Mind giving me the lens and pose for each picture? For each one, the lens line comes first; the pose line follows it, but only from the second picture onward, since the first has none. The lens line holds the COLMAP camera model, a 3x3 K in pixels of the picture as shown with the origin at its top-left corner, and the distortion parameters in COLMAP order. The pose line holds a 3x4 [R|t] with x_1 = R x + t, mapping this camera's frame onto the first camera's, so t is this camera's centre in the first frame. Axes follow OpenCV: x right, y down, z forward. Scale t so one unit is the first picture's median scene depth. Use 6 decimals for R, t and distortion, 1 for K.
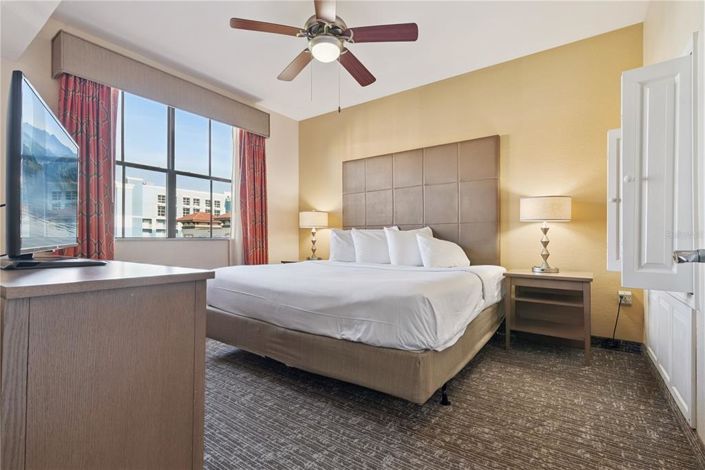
lens RADIAL K [[327.2, 0, 350.9], [0, 327.2, 239.2], [0, 0, 1]] dist [0.004089, -0.000455]
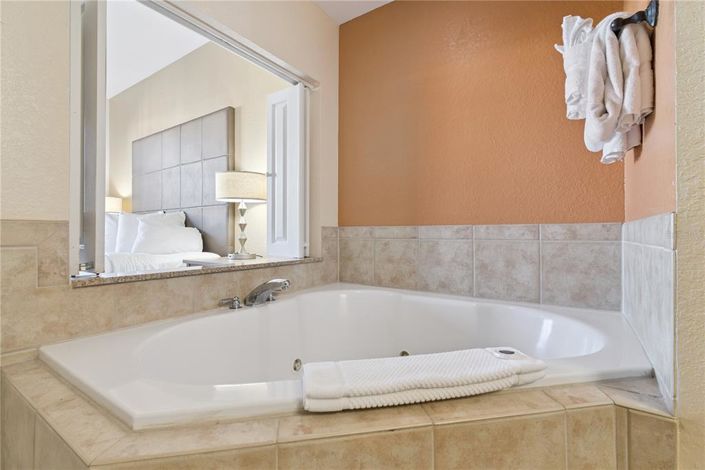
lens RADIAL K [[327.2, 0, 351.9], [0, 327.2, 232.2], [0, 0, 1]] dist [0.004089, -0.000455]
pose [[0.999704, -0.001958, 0.024259, 0.630076], [0.002002, 0.999996, -0.001810, 0.022691], [-0.024256, 0.001858, 0.999704, 0.077657]]
